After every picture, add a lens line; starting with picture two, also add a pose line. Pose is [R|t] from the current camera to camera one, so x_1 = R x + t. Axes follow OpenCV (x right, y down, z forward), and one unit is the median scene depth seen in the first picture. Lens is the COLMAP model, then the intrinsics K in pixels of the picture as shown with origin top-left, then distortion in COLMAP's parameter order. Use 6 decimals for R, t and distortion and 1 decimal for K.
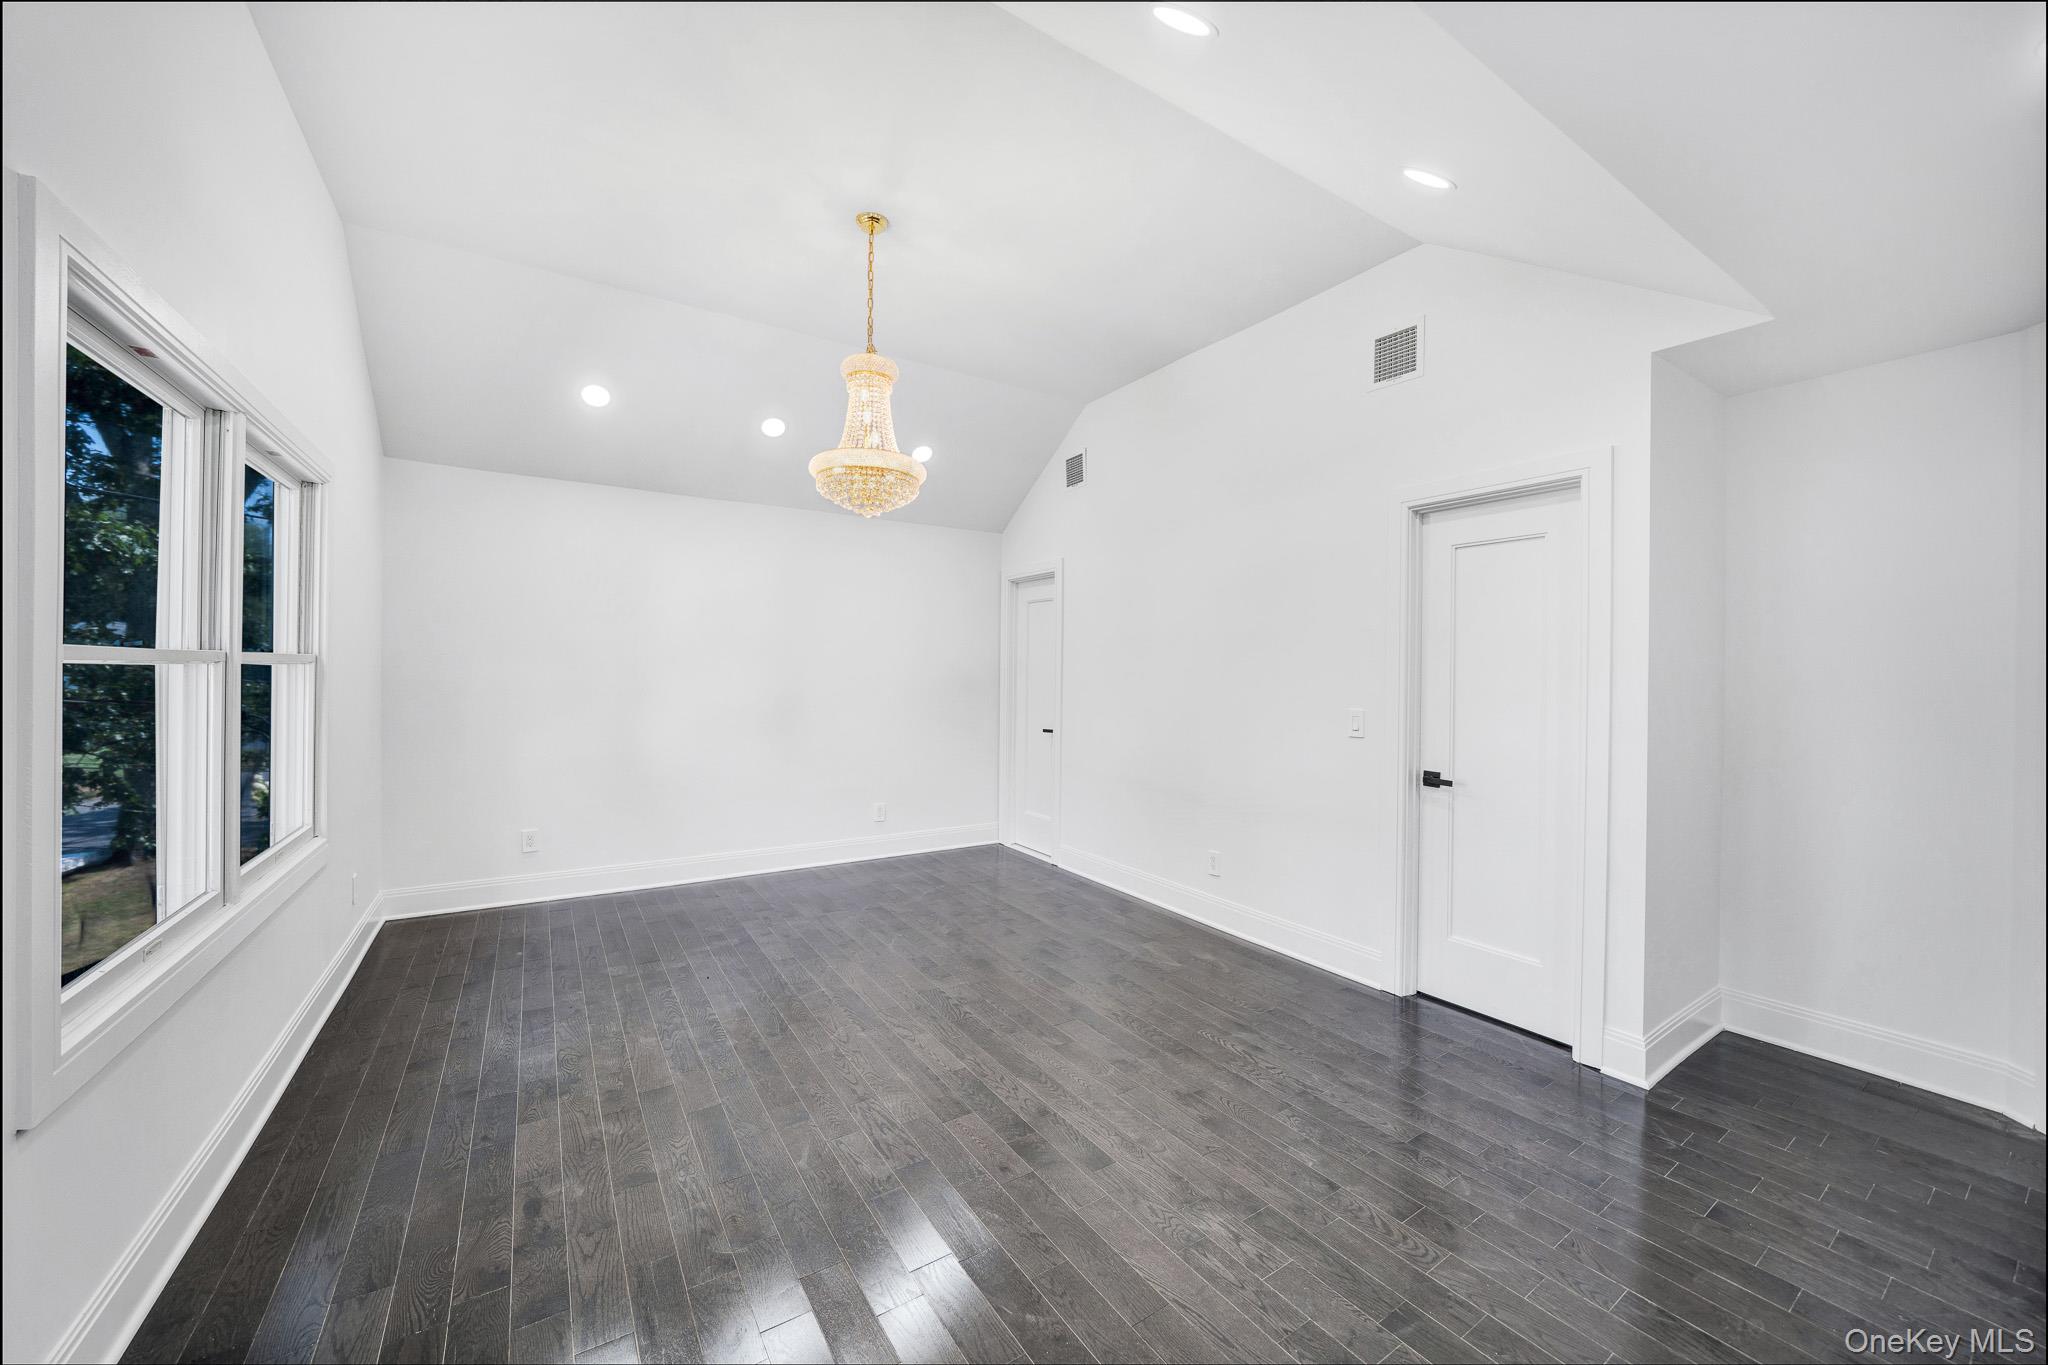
lens RADIAL K [[763.6, 0, 1022.9], [0, 763.6, 675.4], [0, 0, 1]] dist [-0.007444, 0.000282]
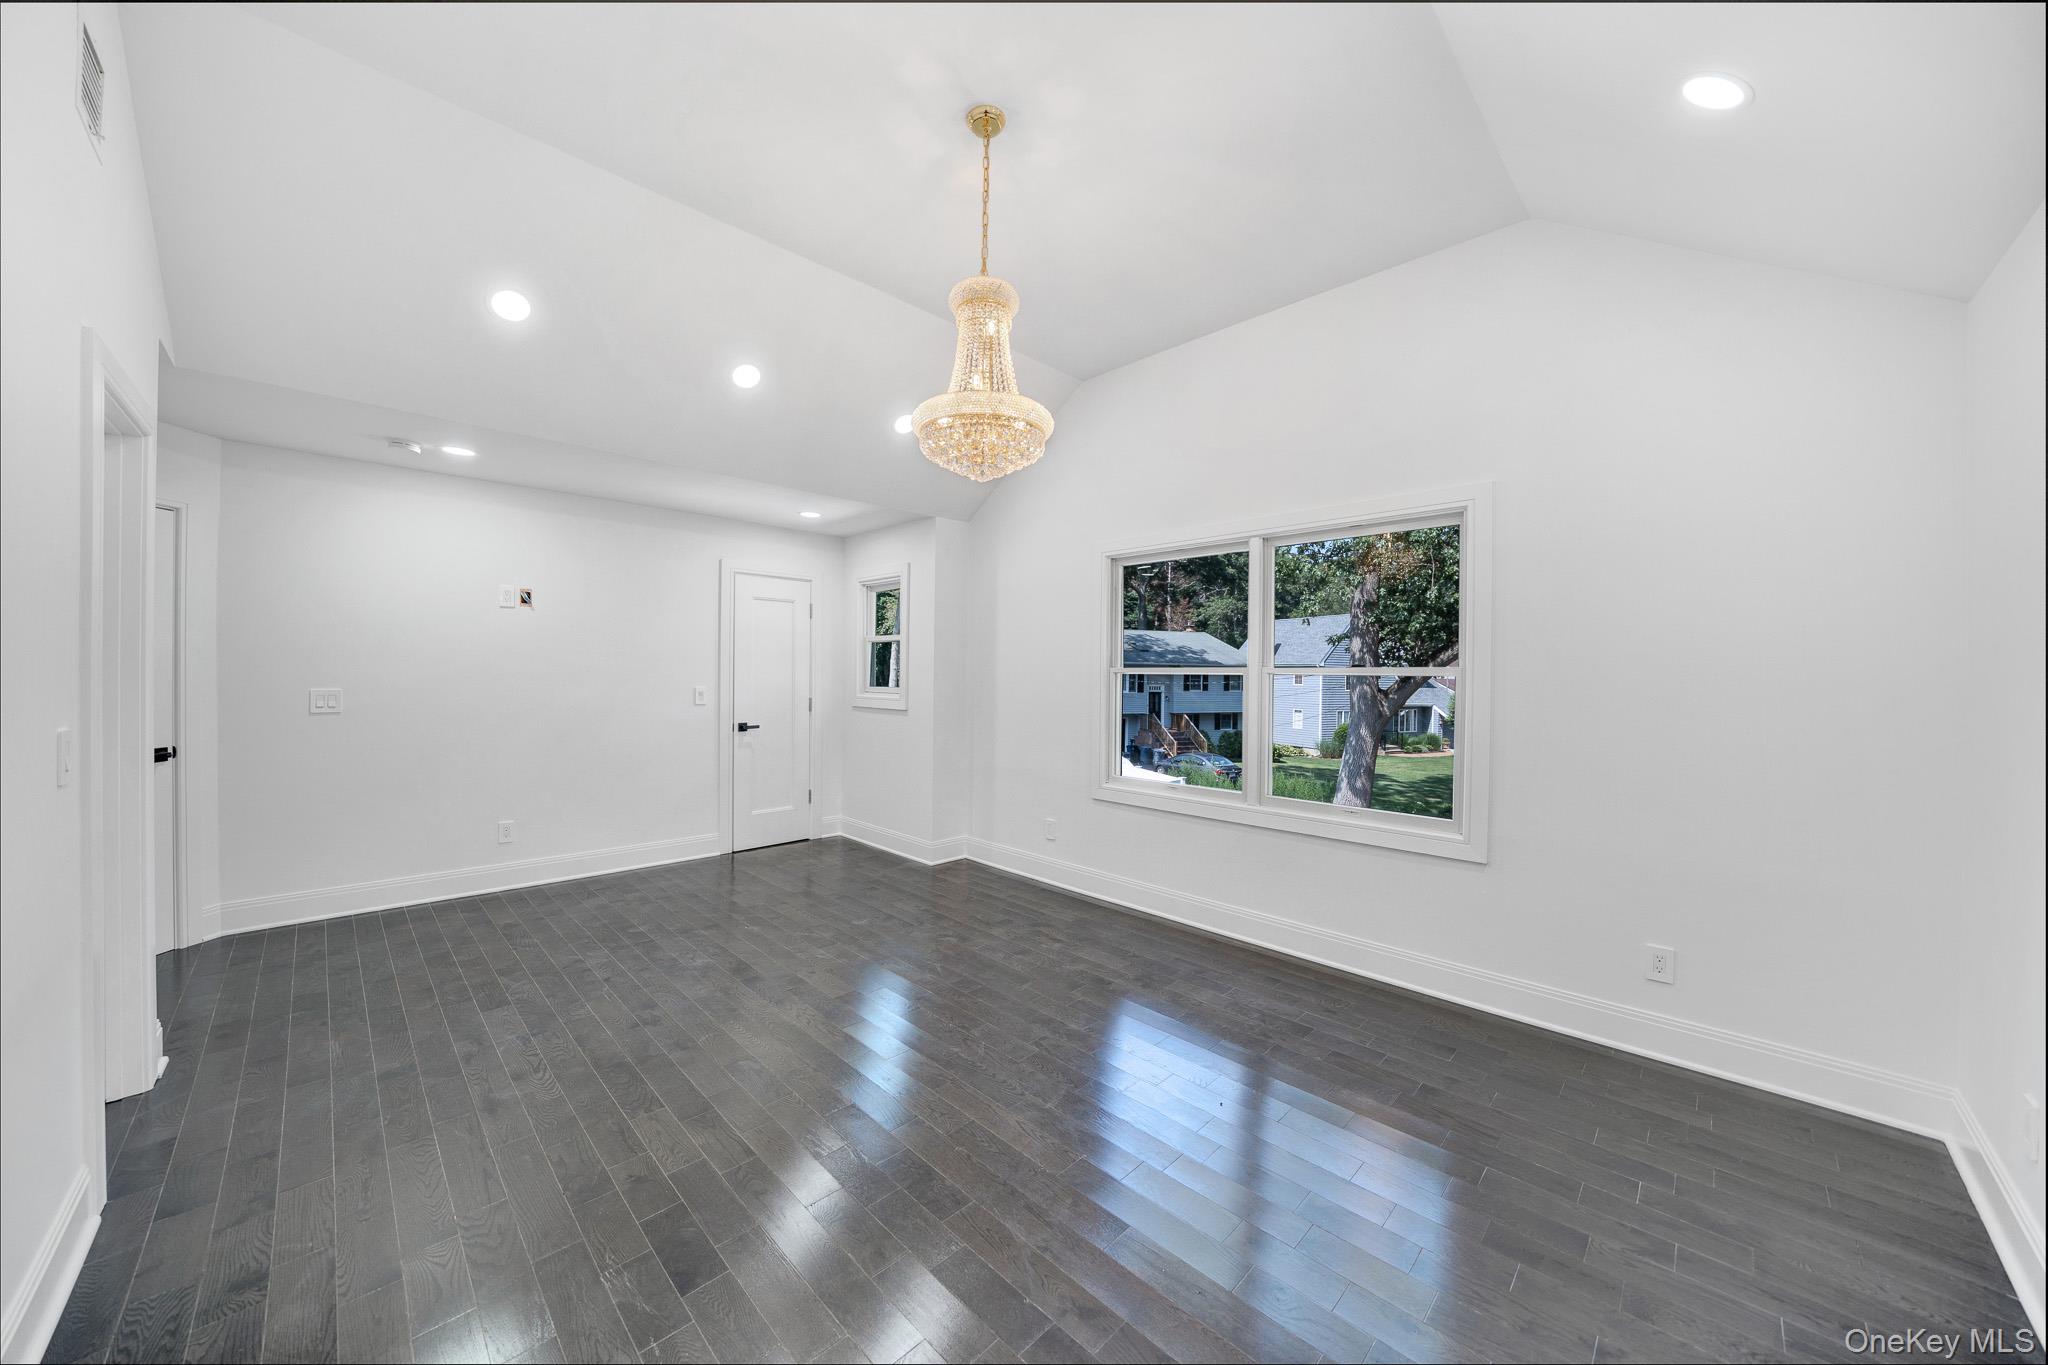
lens RADIAL K [[711.7, 0, 1034.1], [0, 711.7, 673.6], [0, 0, 1]] dist [-0.014540, -0.000297]
pose [[-0.974377, -0.015918, -0.224355, -0.118507], [-0.015963, 0.999871, -0.001612, -0.006132], [0.224352, 0.002010, -0.974506, 2.258197]]
